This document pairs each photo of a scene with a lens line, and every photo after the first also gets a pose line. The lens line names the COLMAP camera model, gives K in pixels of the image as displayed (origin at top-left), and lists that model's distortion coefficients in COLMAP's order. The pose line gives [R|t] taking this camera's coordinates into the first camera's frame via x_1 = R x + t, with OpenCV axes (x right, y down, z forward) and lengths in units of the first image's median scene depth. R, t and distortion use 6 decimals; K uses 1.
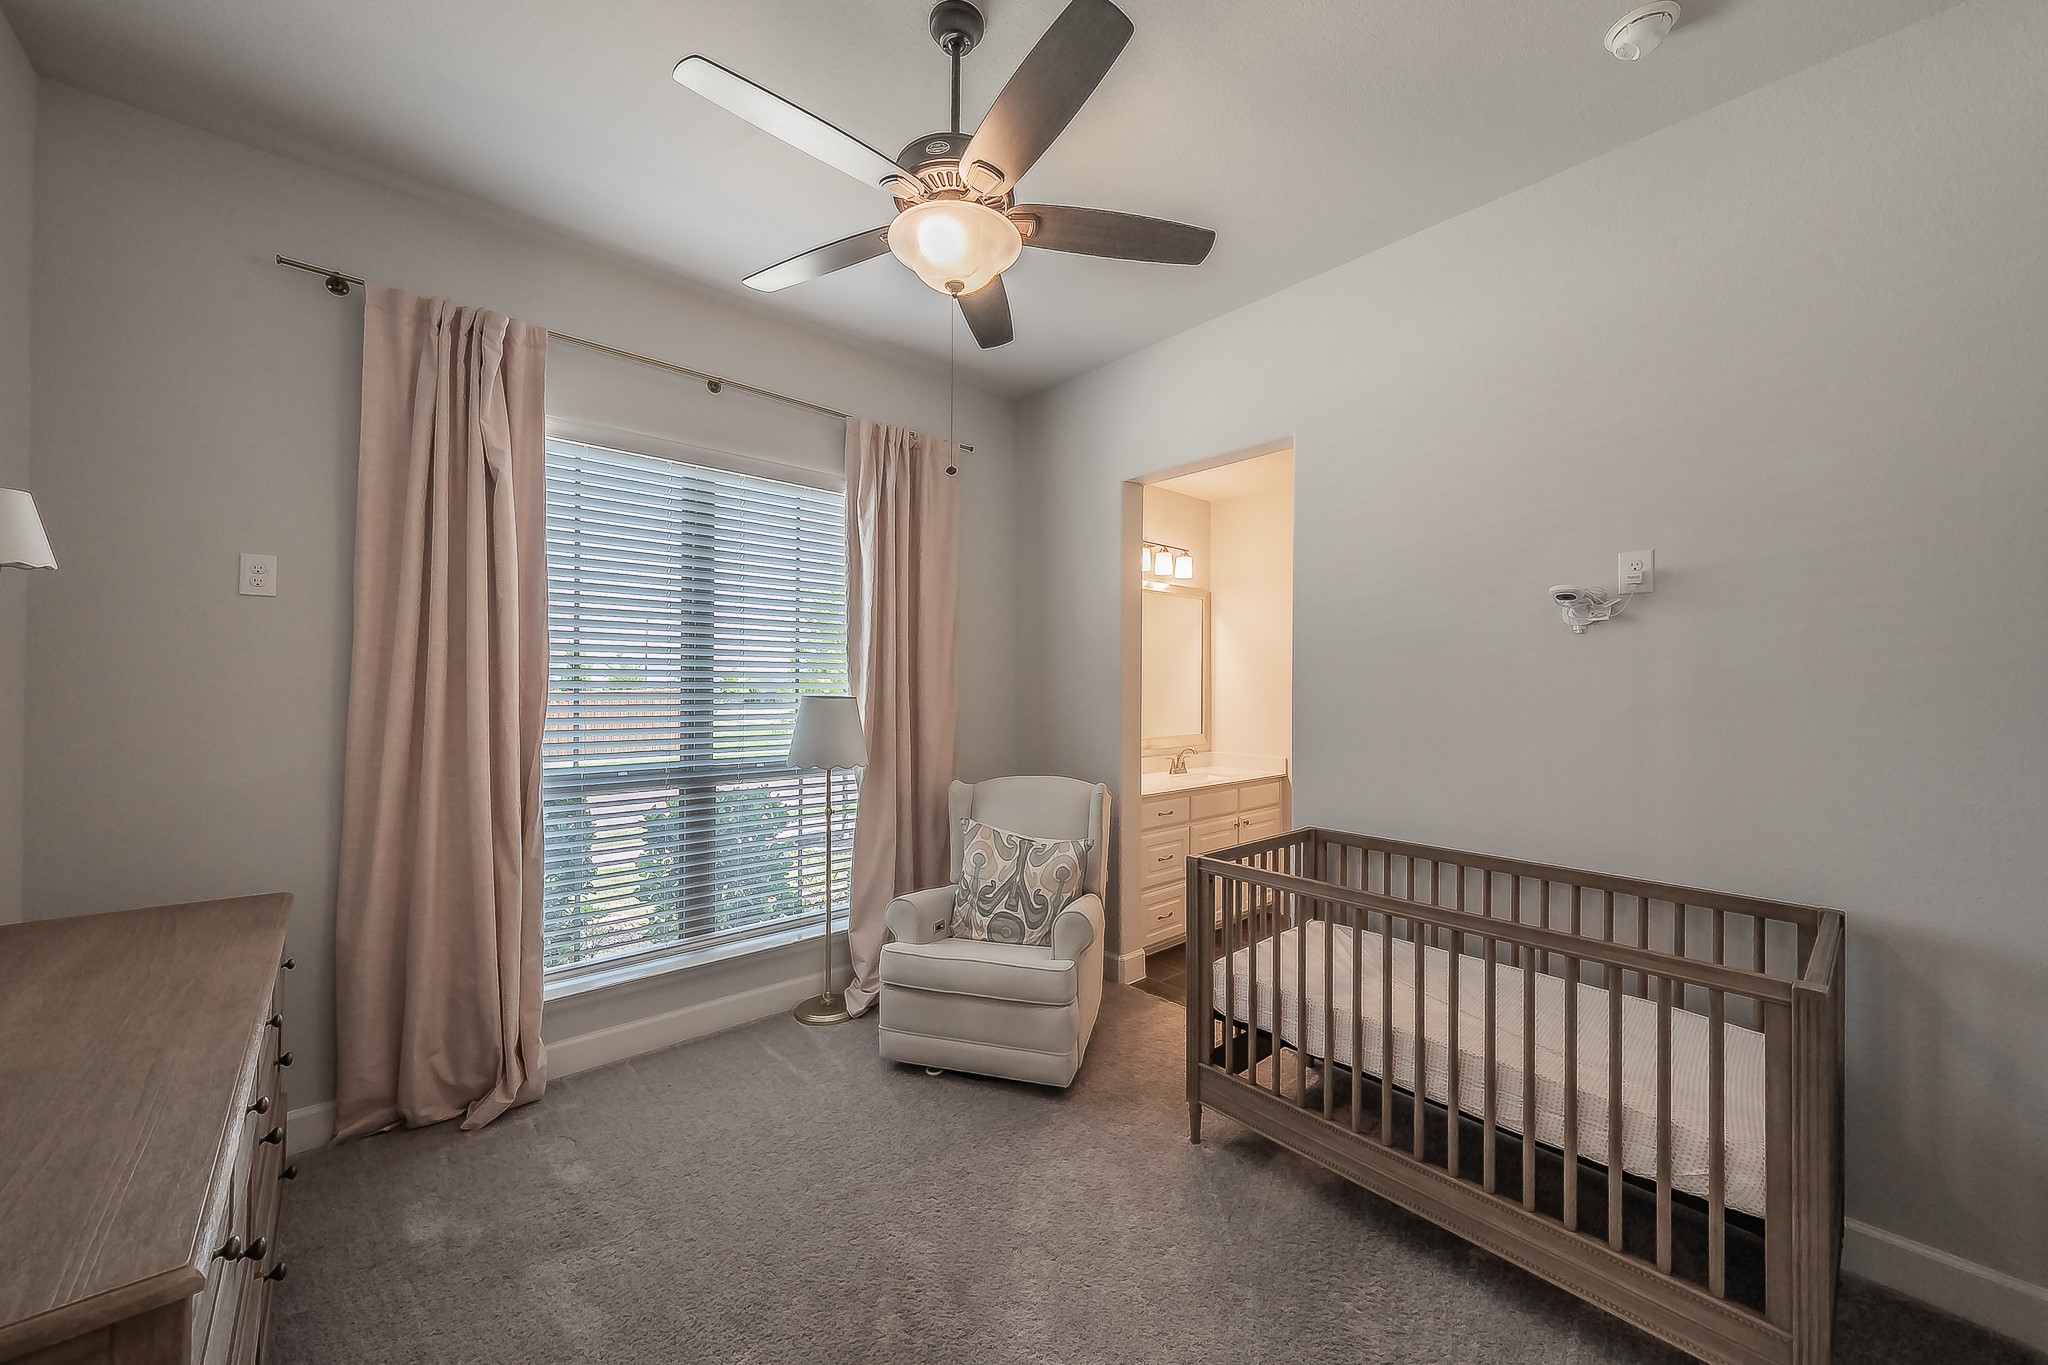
lens RADIAL K [[719.4, 0, 987.8], [0, 719.4, 675.1], [0, 0, 1]] dist [0.001008, -0.000035]
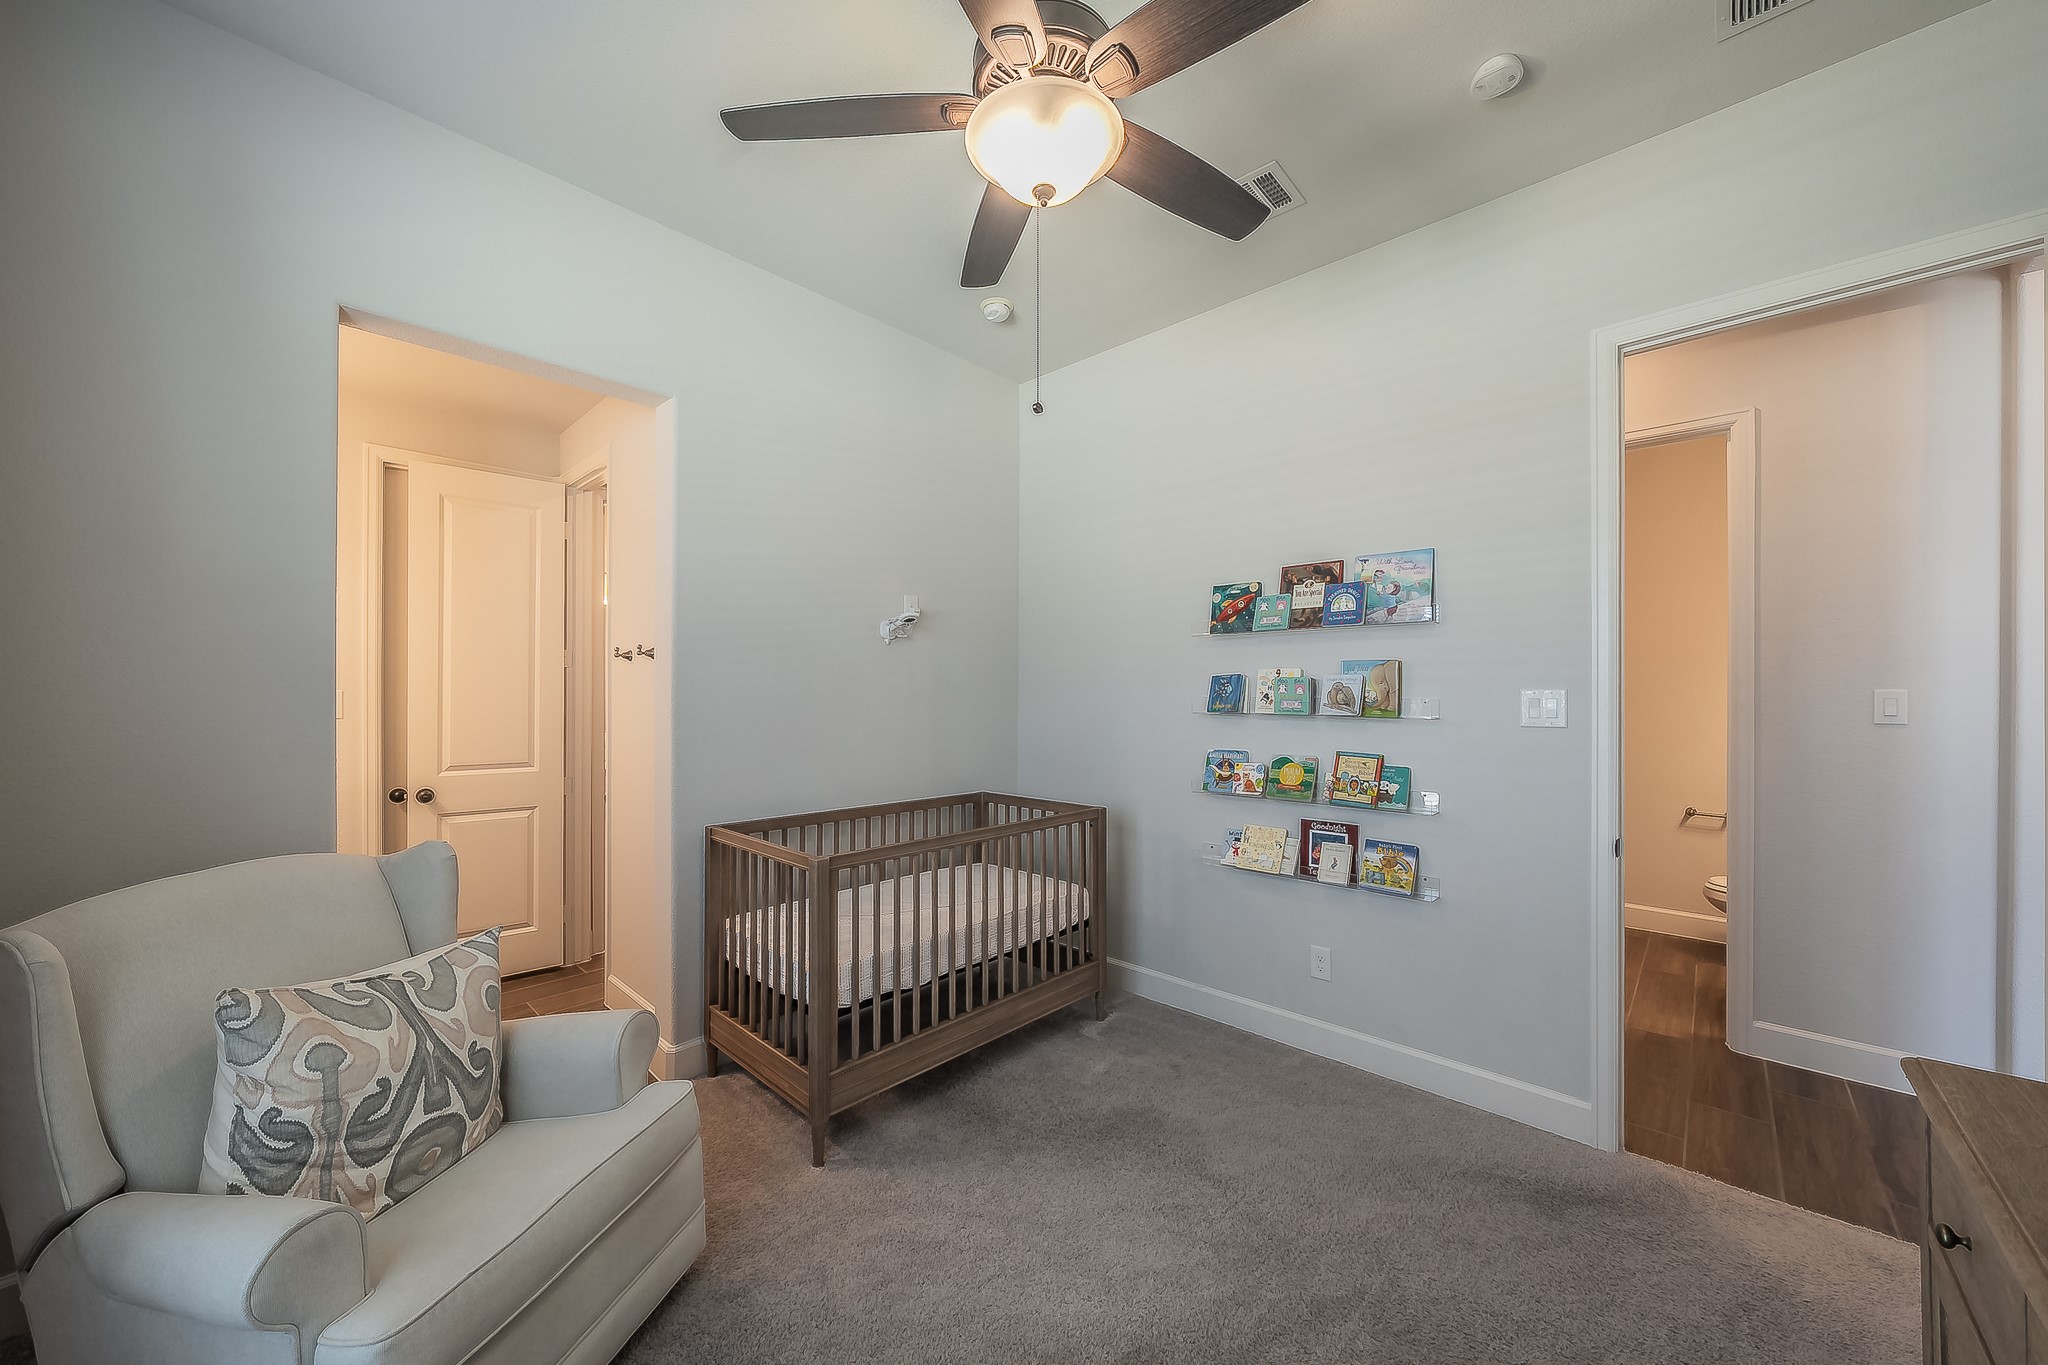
lens RADIAL K [[723.7, 0, 1025.0], [0, 723.7, 693.2], [0, 0, 1]] dist [0.000548, 0.000022]
pose [[-0.083813, -0.008045, 0.996449, -0.509288], [-0.016834, 0.999836, 0.006657, 0.021501], [-0.996339, -0.016217, -0.083935, 0.631558]]
